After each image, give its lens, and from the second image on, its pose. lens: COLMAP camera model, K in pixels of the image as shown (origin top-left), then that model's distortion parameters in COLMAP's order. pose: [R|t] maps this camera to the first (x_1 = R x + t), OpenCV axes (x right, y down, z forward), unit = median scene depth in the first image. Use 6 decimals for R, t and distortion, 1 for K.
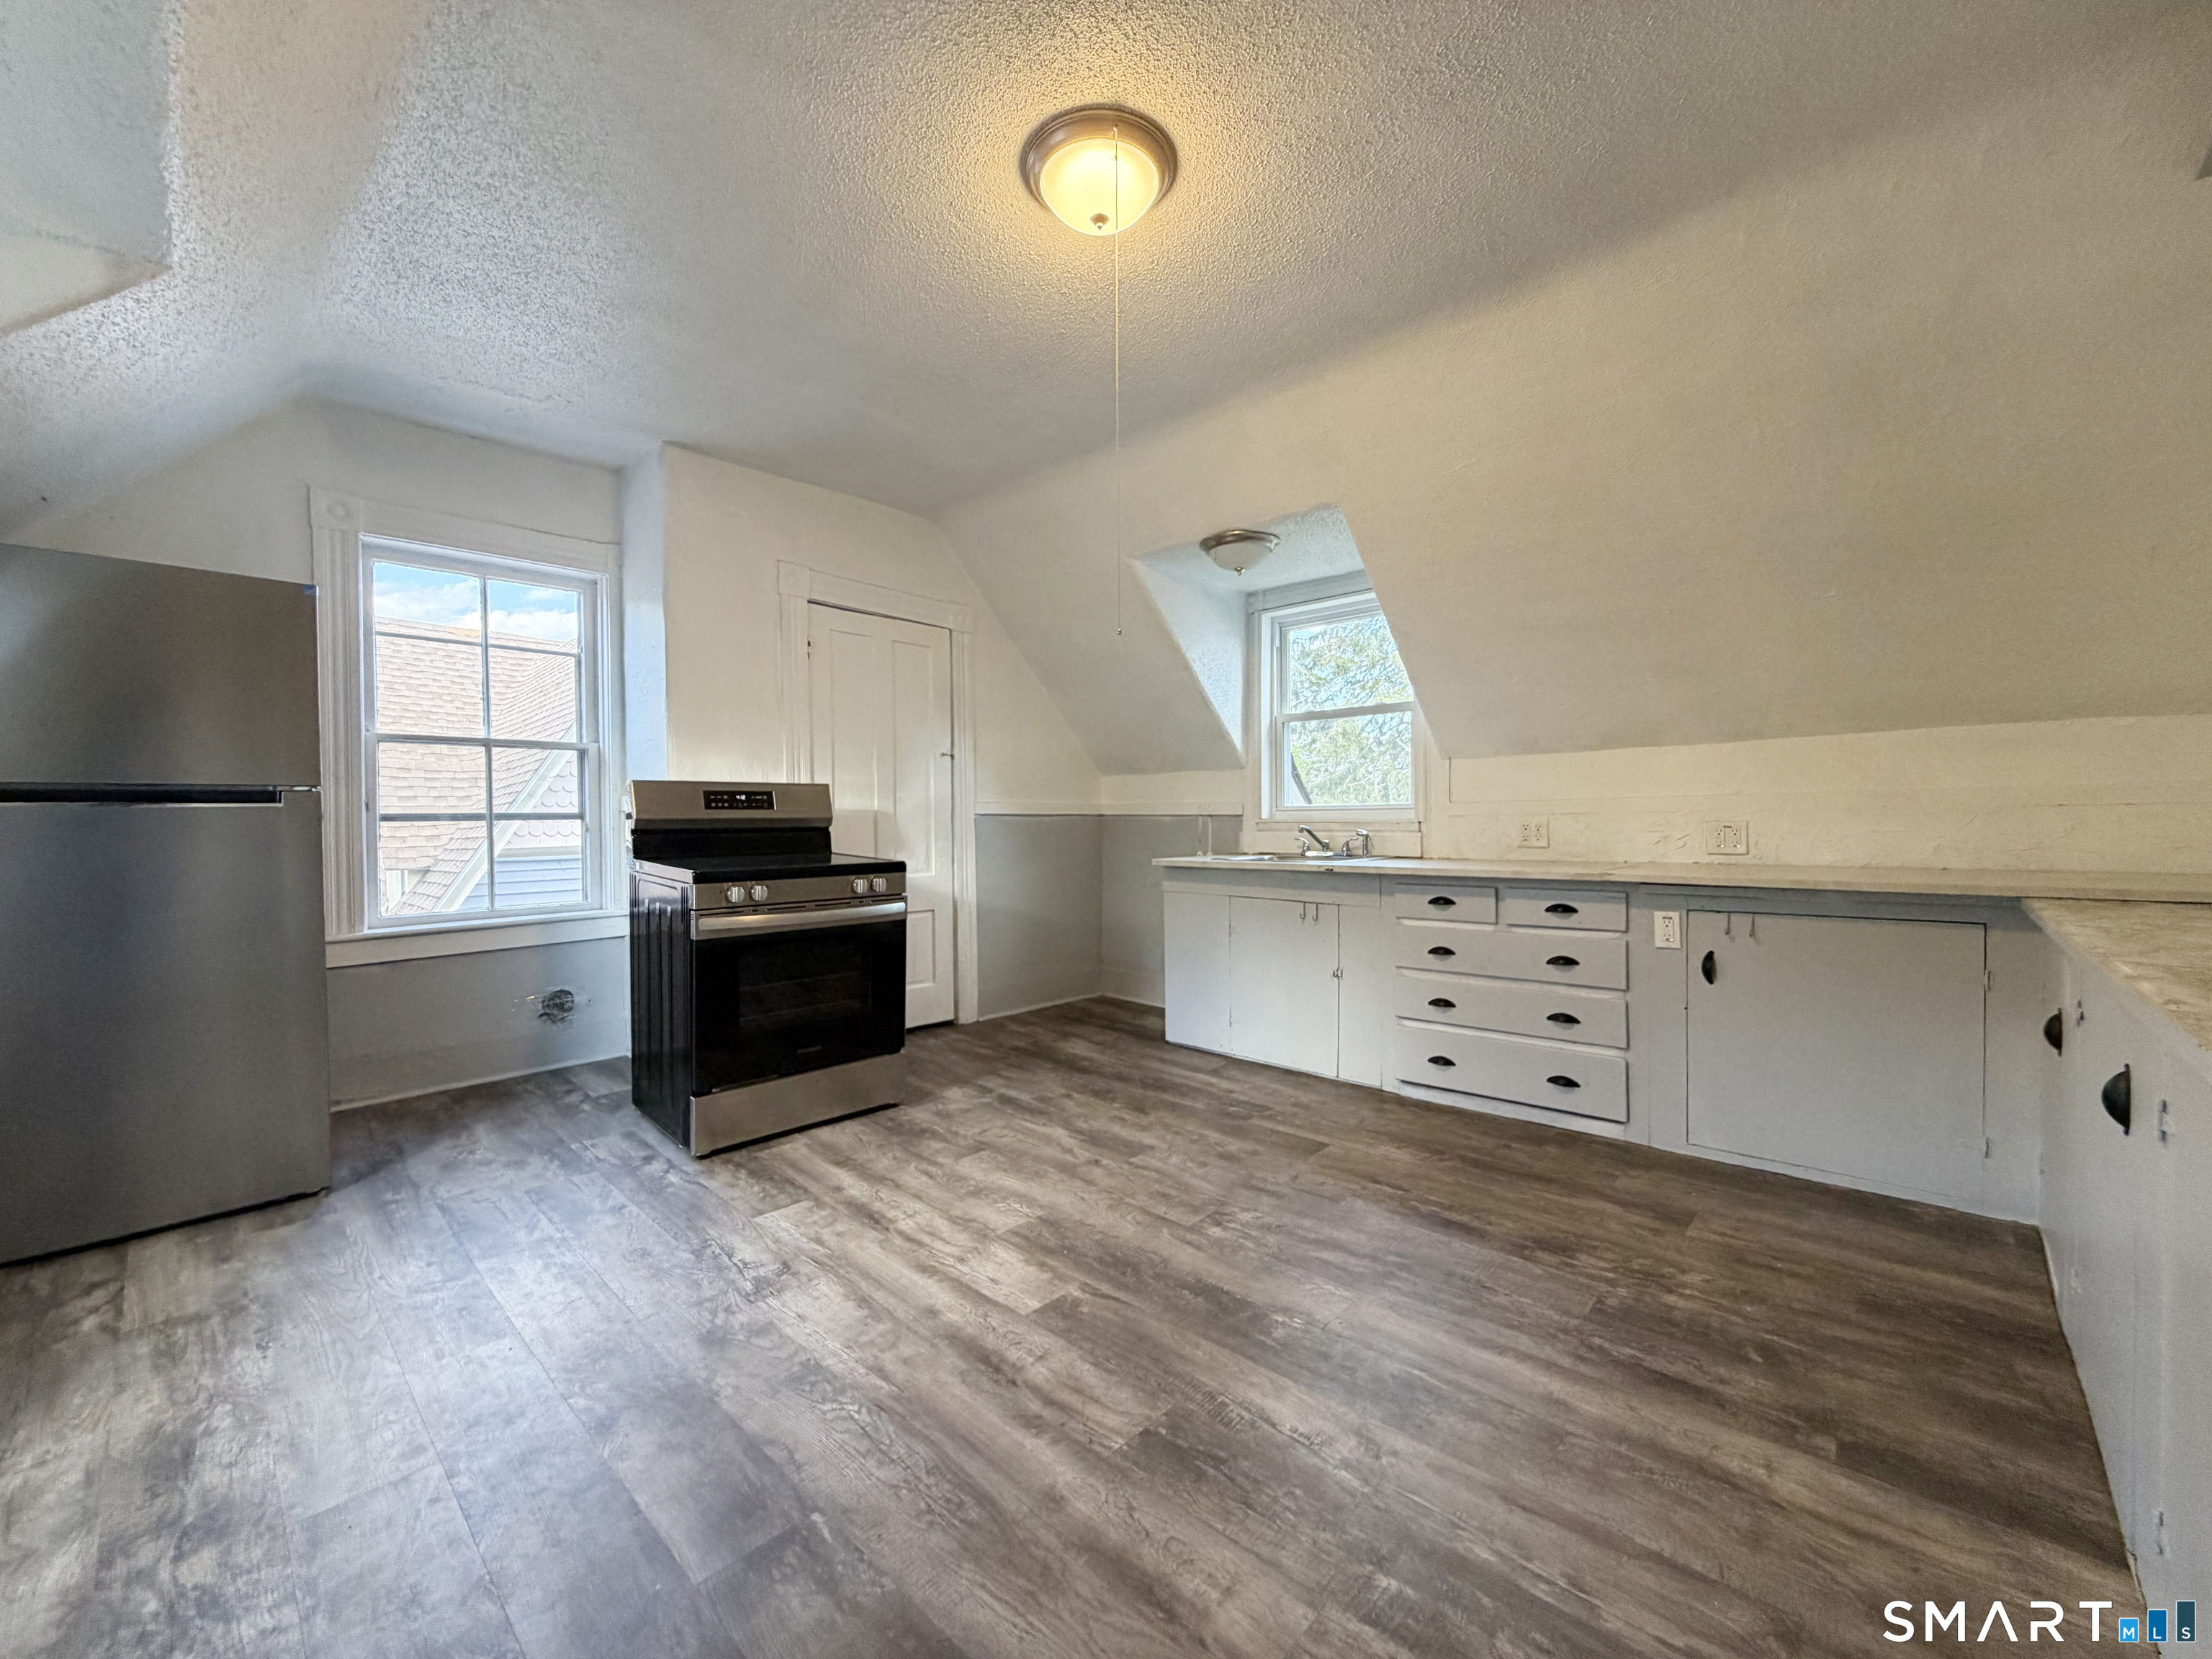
lens RADIAL K [[882.8, 0, 1114.0], [0, 882.8, 826.7], [0, 0, 1]] dist [0.000768, 0.000090]
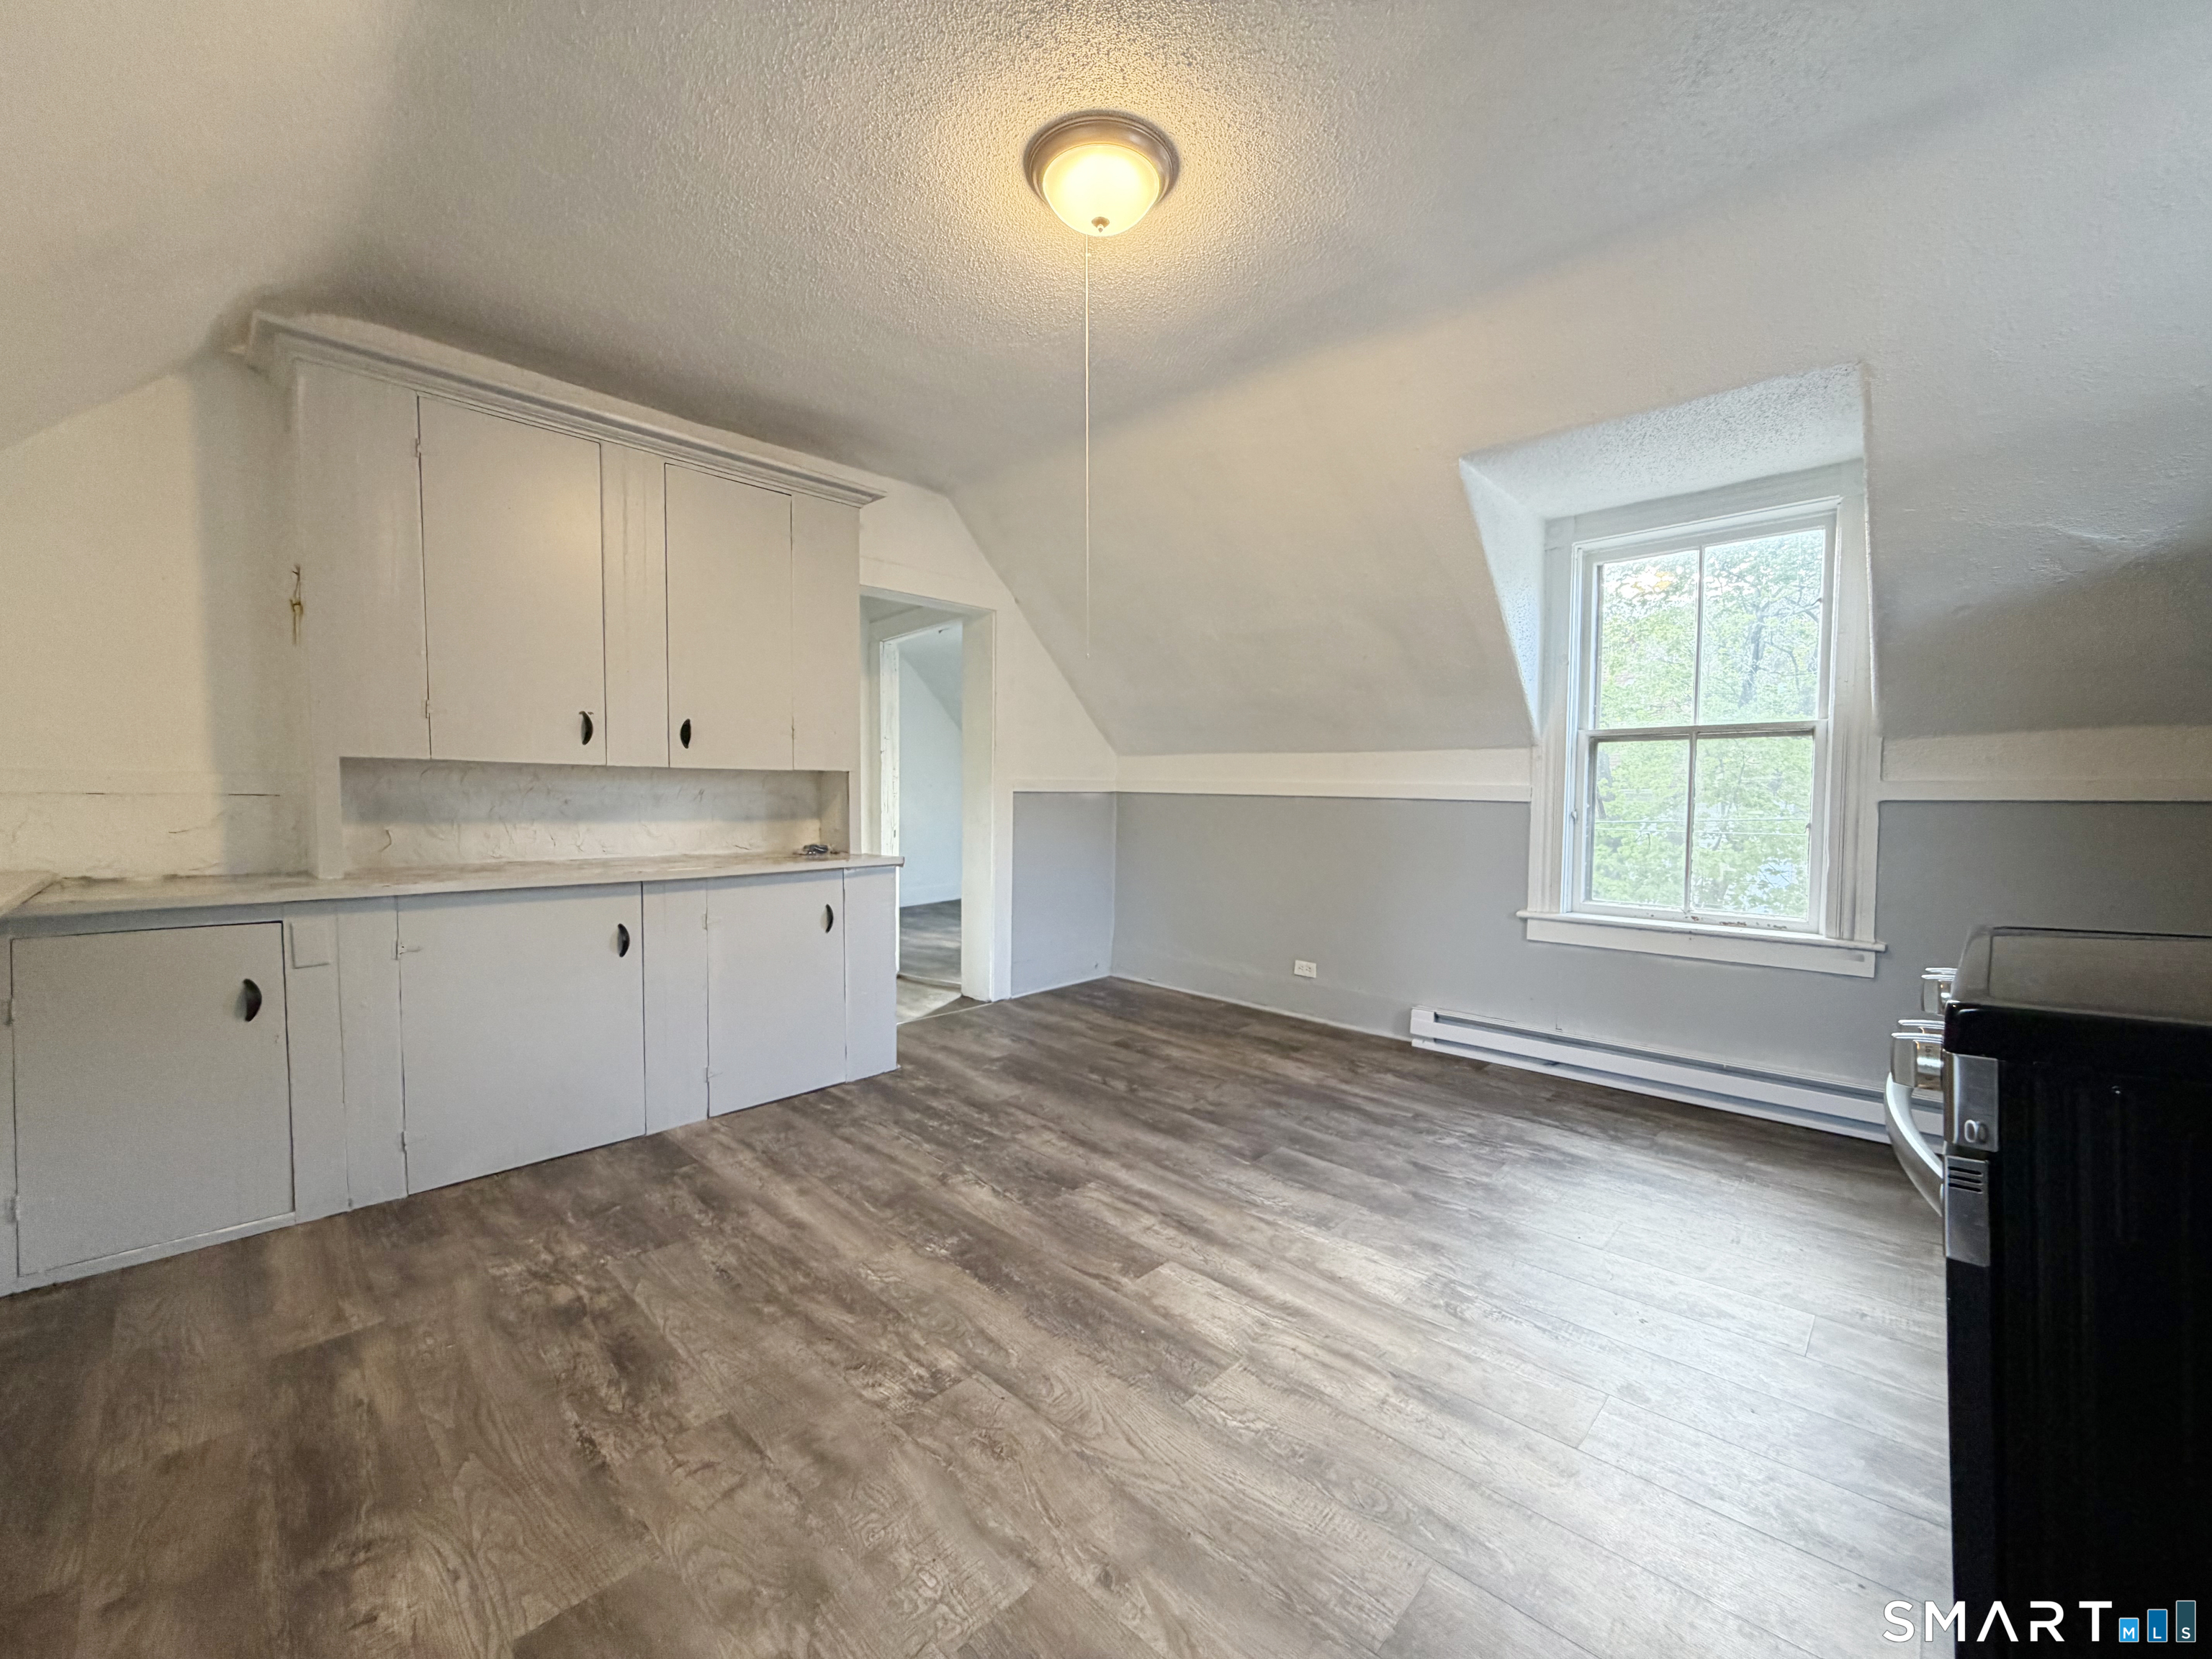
lens RADIAL K [[873.8, 0, 1101.5], [0, 873.8, 831.9], [0, 0, 1]] dist [0.000407, -0.000154]
pose [[-0.999790, 0.000714, 0.020477, -0.031341], [0.001515, 0.999233, 0.039139, -0.018866], [-0.020433, 0.039162, -0.999024, 1.713618]]
